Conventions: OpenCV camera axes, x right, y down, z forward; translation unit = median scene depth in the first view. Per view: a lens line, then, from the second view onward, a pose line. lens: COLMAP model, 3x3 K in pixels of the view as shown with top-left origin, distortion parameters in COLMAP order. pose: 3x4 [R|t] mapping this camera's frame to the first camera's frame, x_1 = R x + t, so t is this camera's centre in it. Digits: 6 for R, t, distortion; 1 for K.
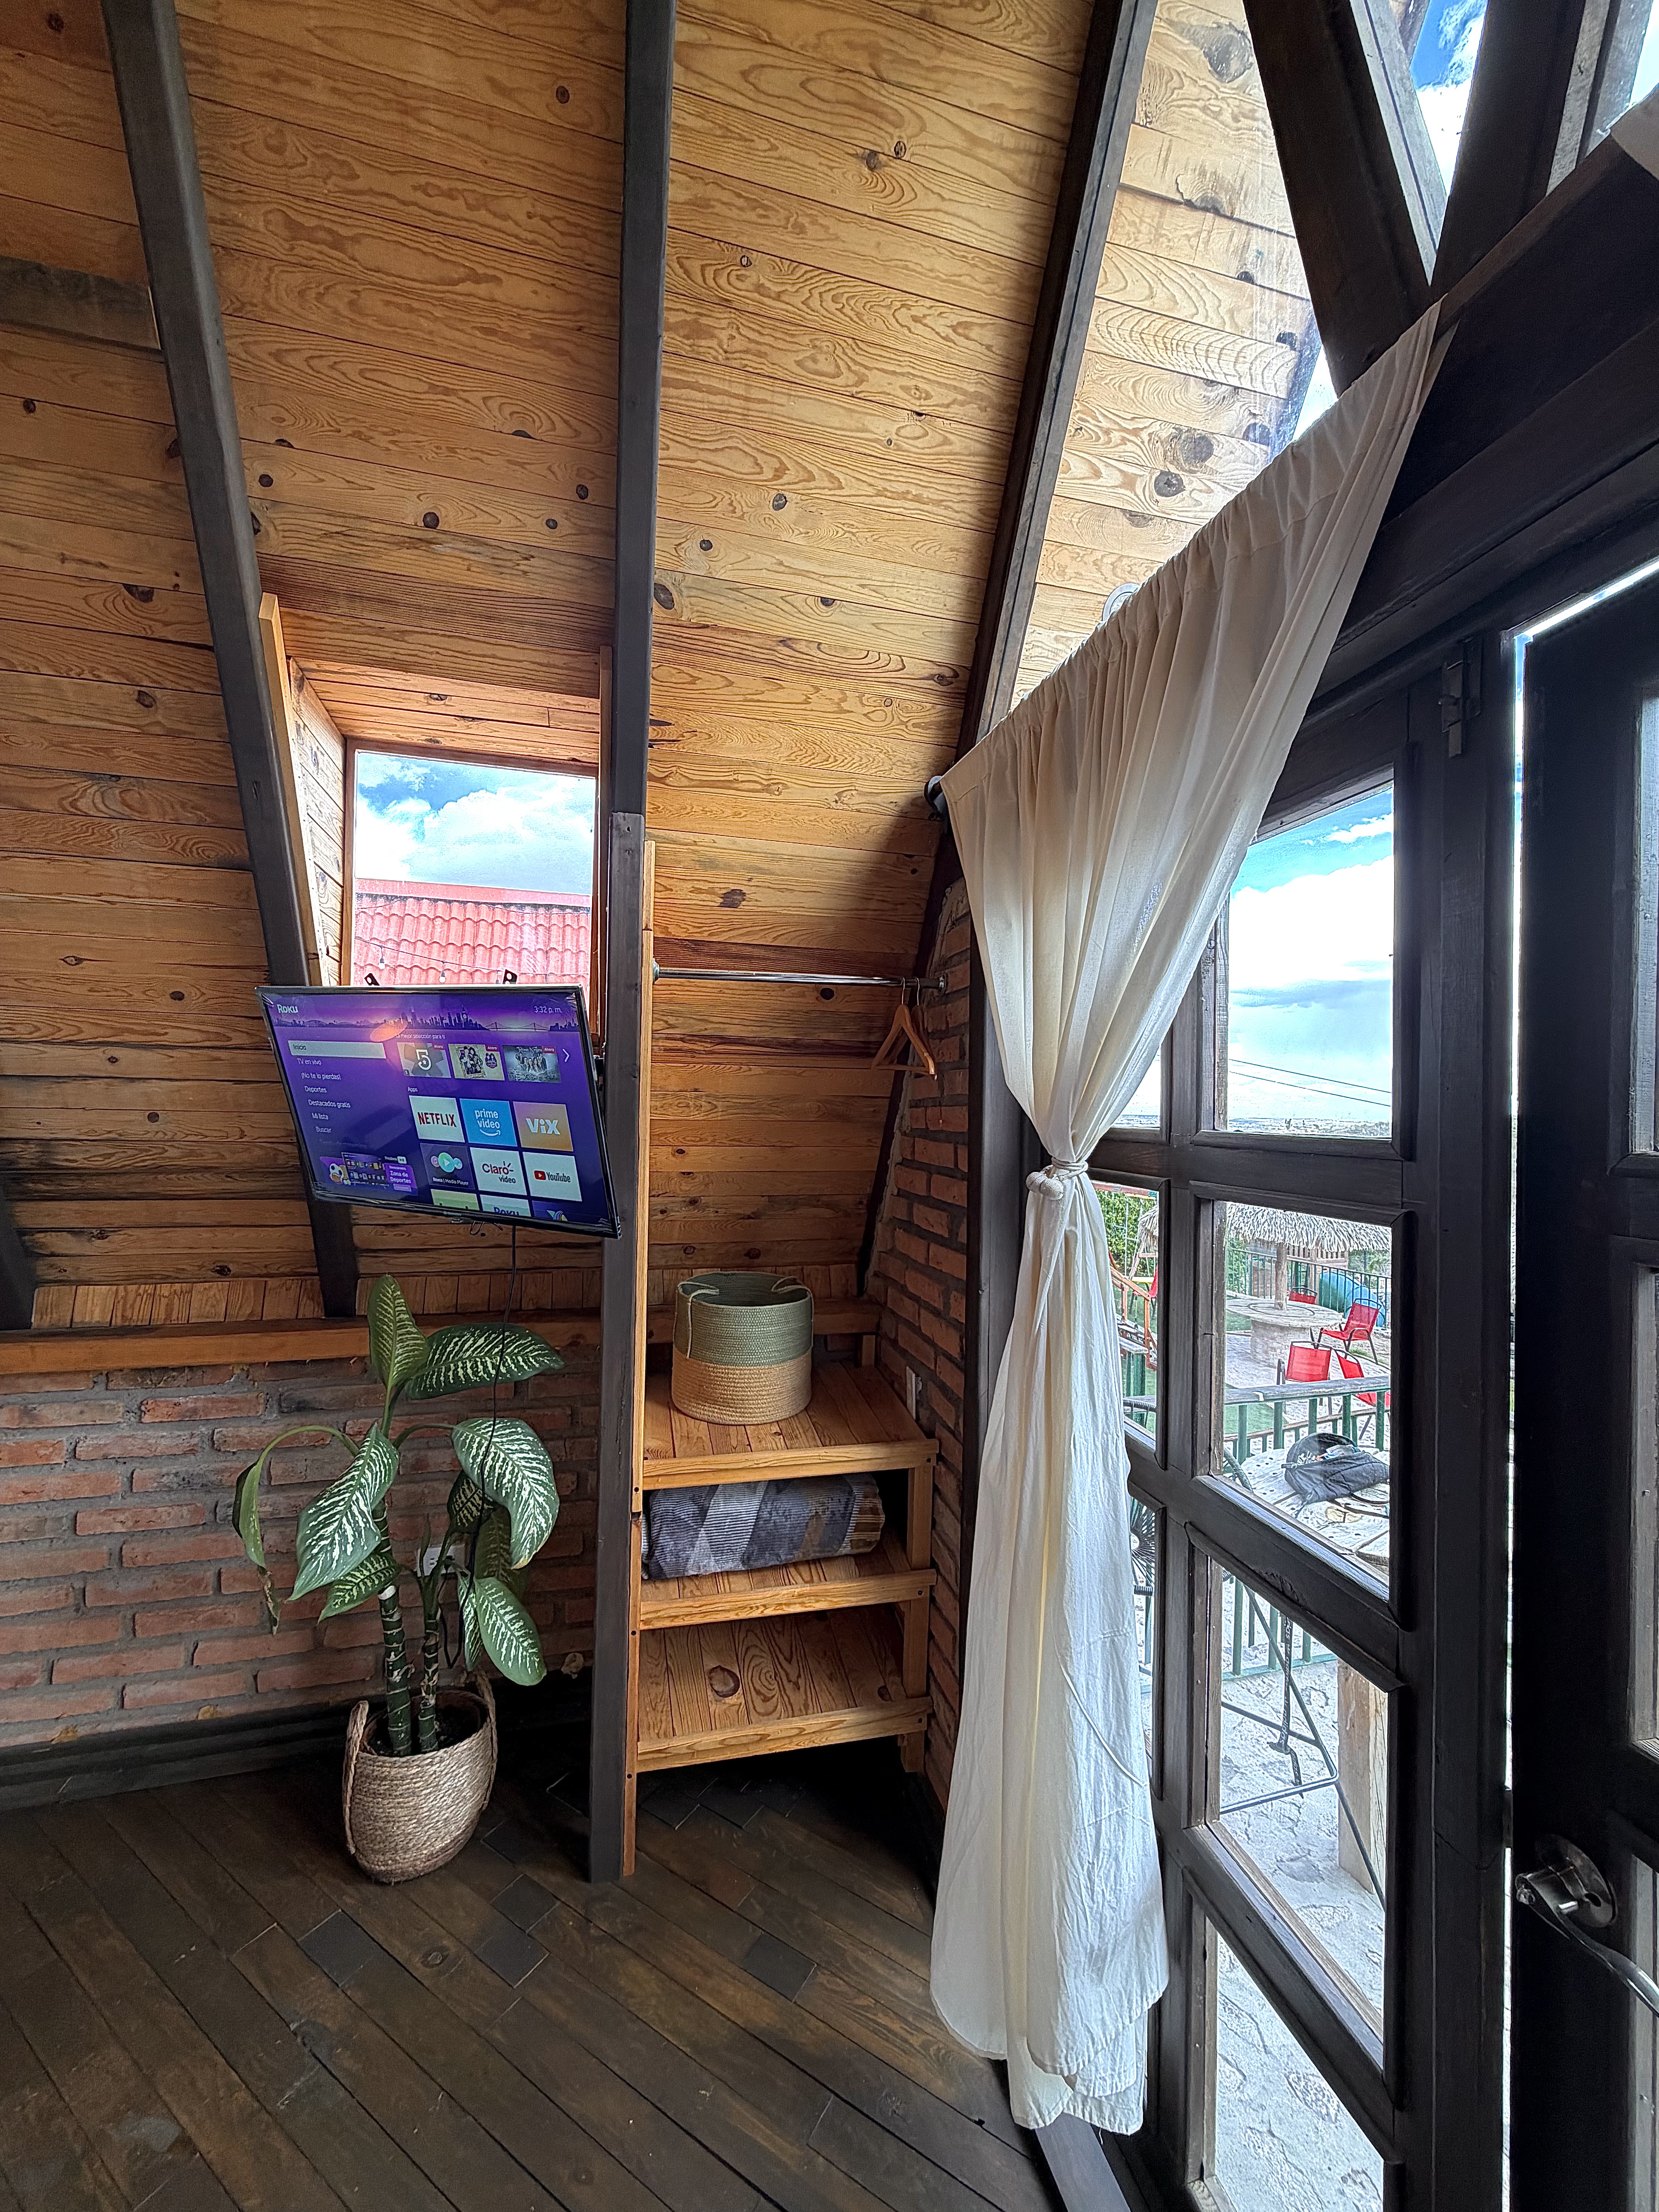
lens RADIAL K [[877.5, 0, 830.9], [0, 877.5, 1102.0], [0, 0, 1]] dist [-0.000025, 0.000074]
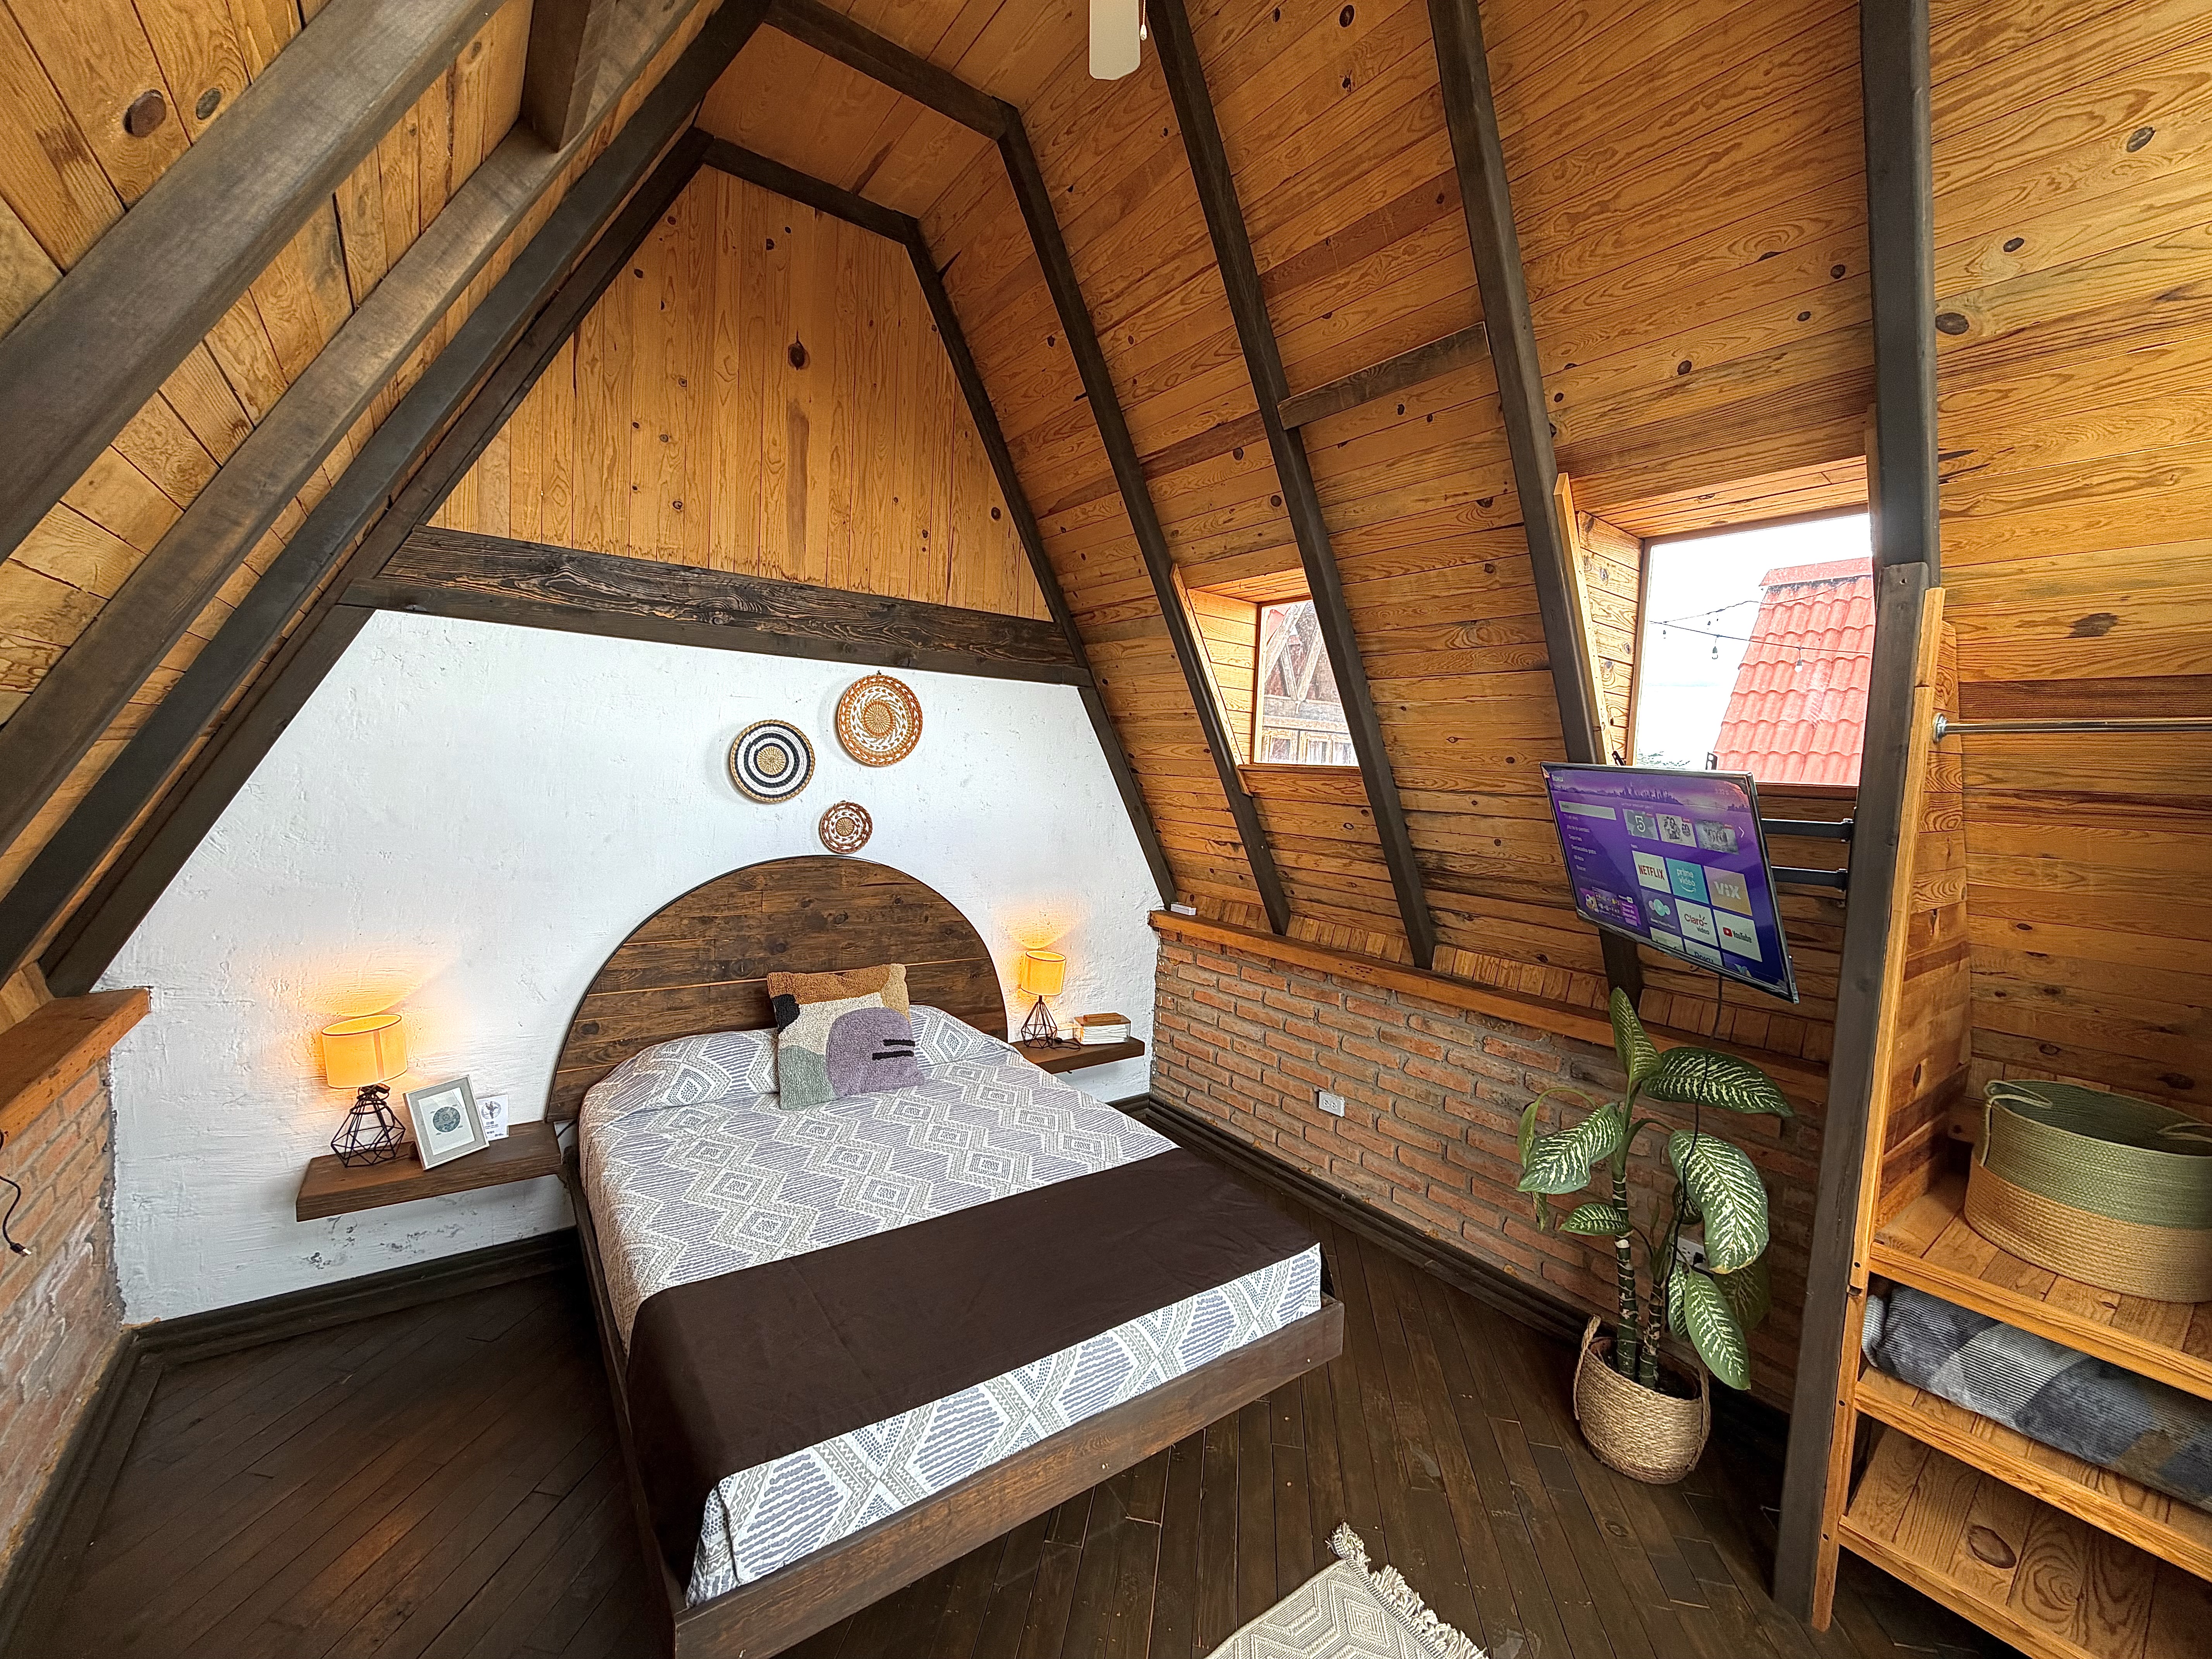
lens RADIAL K [[877.5, 0, 1098.9], [0, 877.5, 831.0], [0, 0, 1]] dist [-0.000025, 0.000074]
pose [[0.374941, 0.066552, -0.924657, 0.324808], [-0.027768, 0.997779, 0.060555, -0.074548], [0.926633, 0.002972, 0.375956, -0.148361]]
